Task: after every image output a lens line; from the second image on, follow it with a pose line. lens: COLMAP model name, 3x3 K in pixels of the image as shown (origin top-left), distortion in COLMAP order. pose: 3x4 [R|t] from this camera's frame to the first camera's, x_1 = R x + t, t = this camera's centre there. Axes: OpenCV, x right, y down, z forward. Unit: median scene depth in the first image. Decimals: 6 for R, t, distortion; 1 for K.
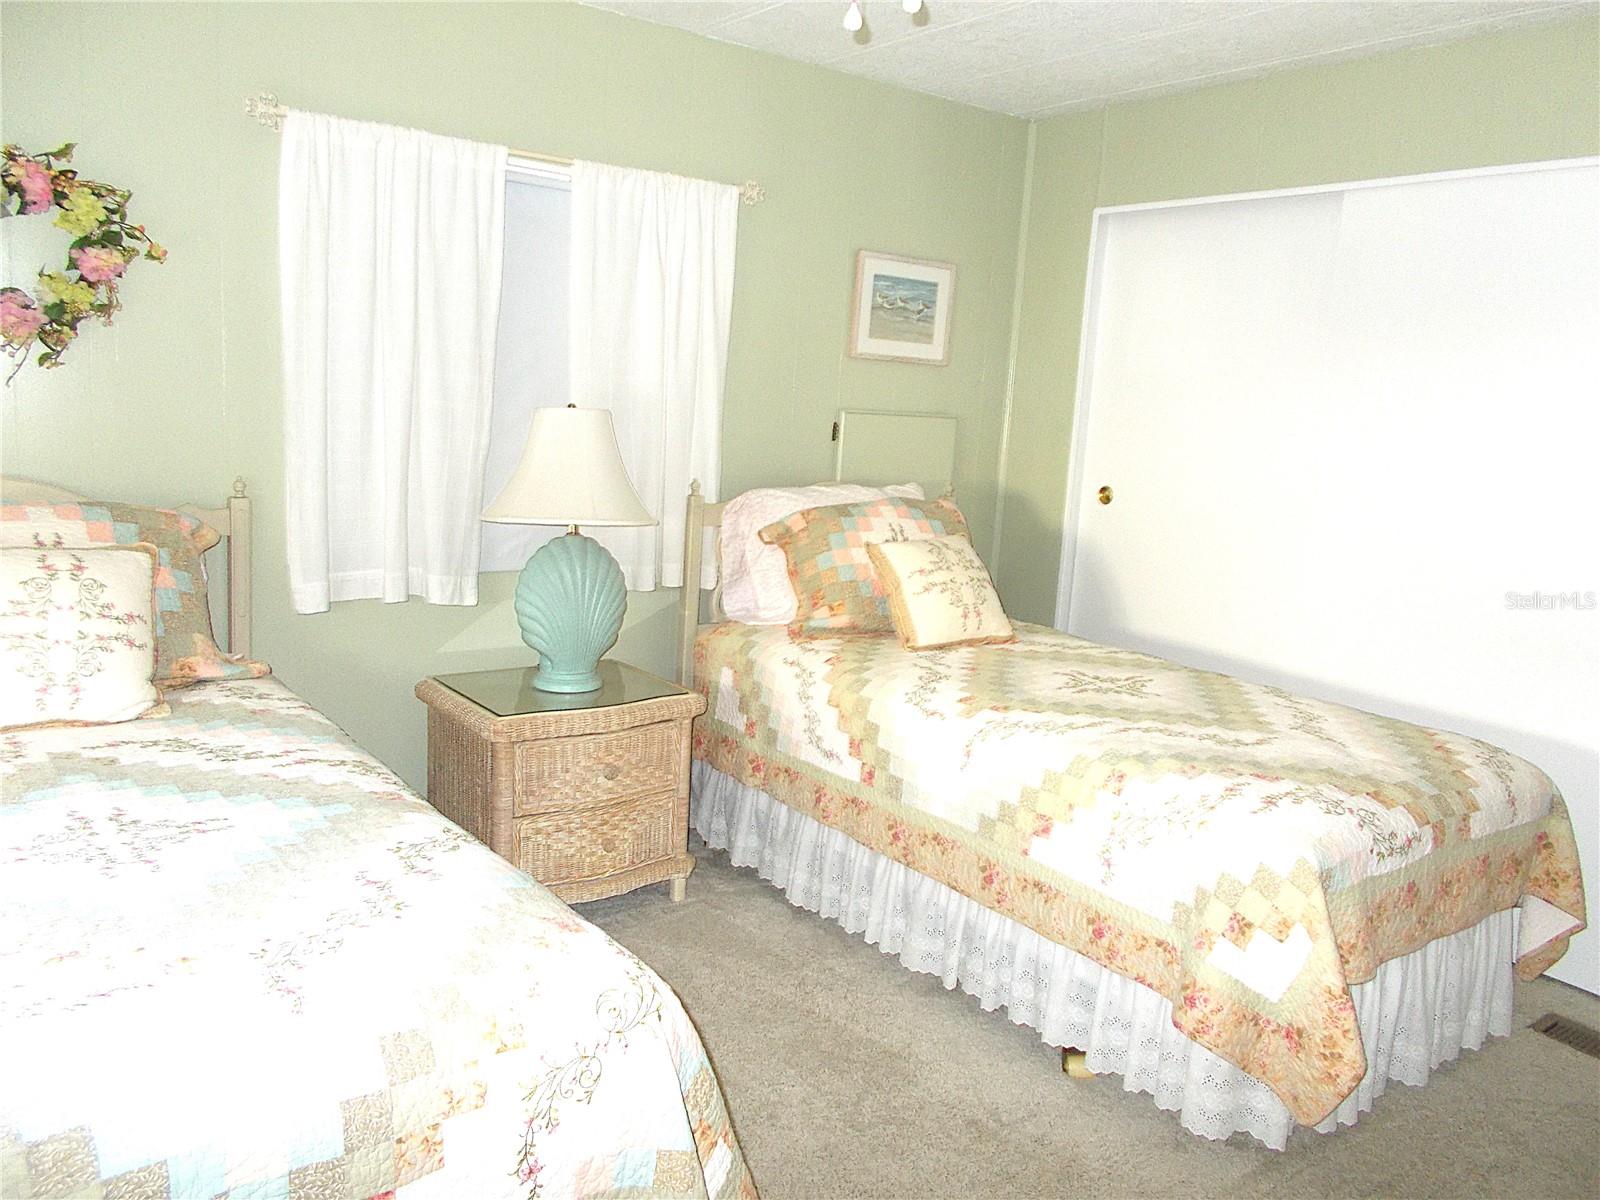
lens RADIAL K [[1250.5, 0, 800.0], [0, 1250.5, 600.0], [0, 0, 1]] dist [0.011295, -0.004035]
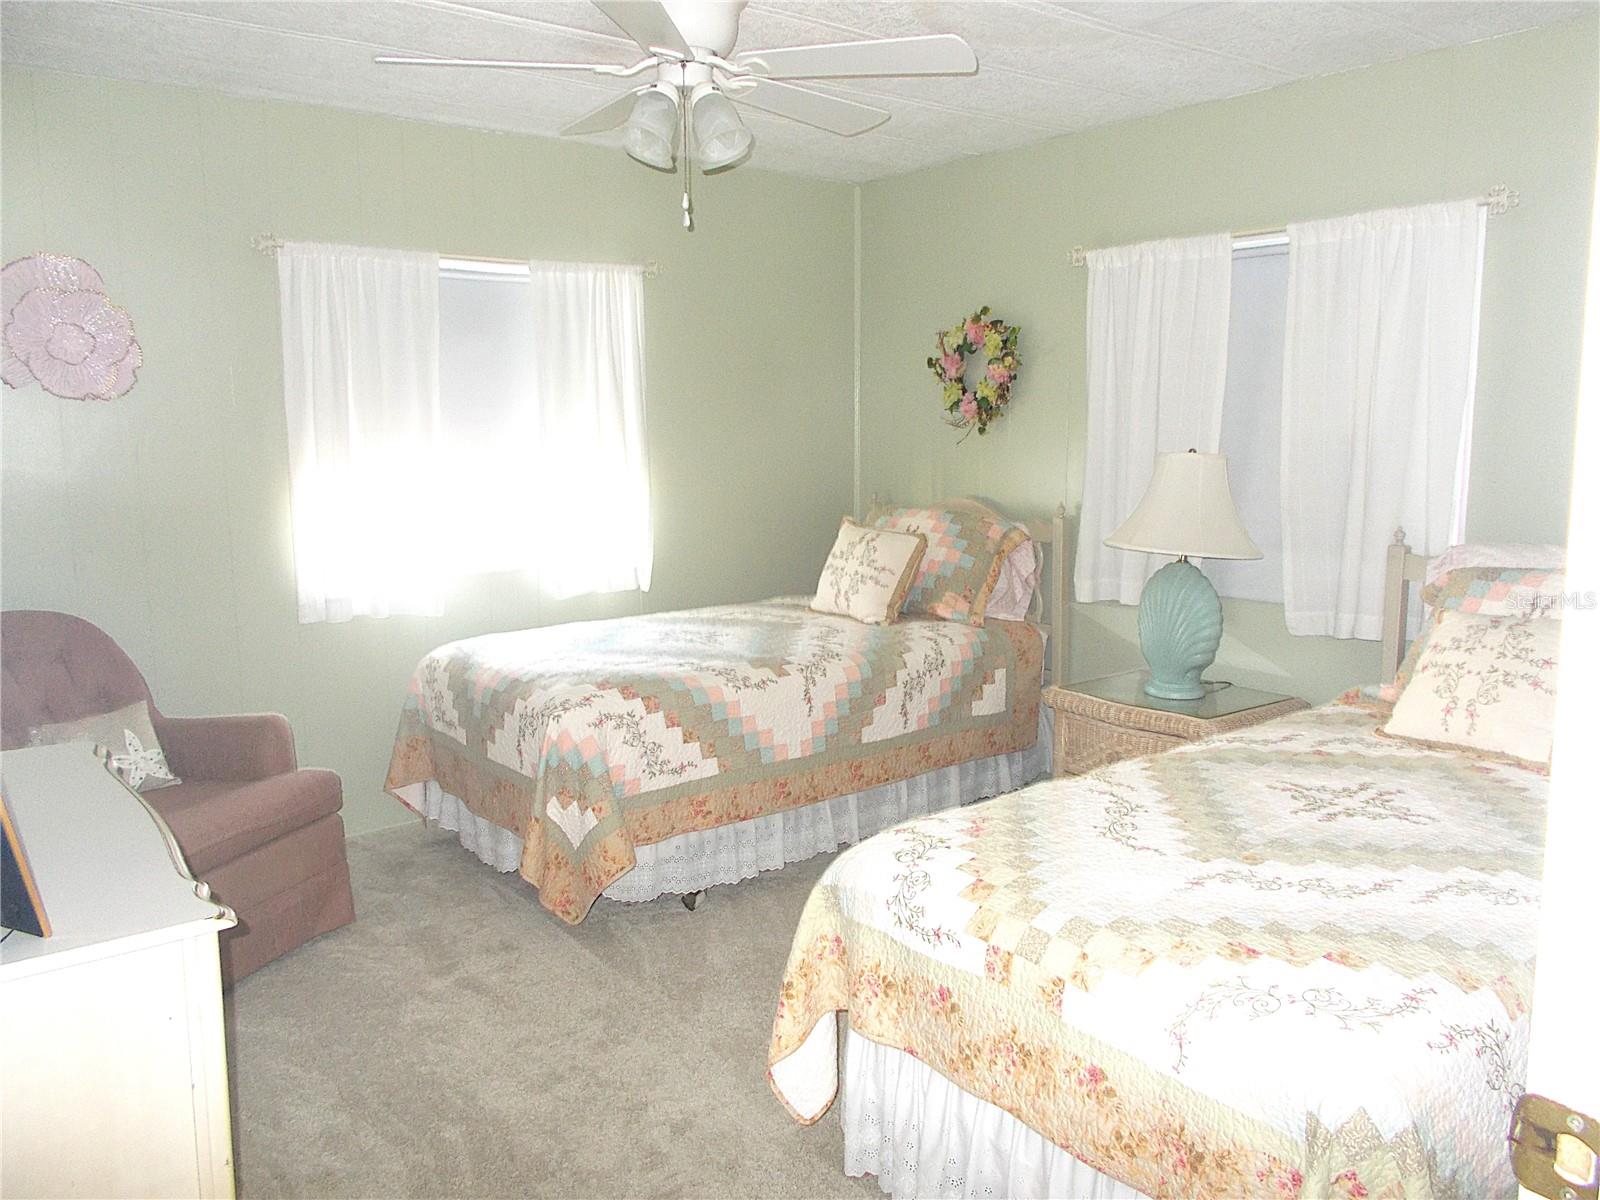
lens RADIAL K [[1250.5, 0, 800.0], [0, 1250.5, 600.0], [0, 0, 1]] dist [0.011295, -0.004035]
pose [[0.020672, 0.095059, -0.995257, 0.964720], [-0.159403, 0.983049, 0.090583, -0.066318], [0.986997, 0.156774, 0.035474, 0.621267]]
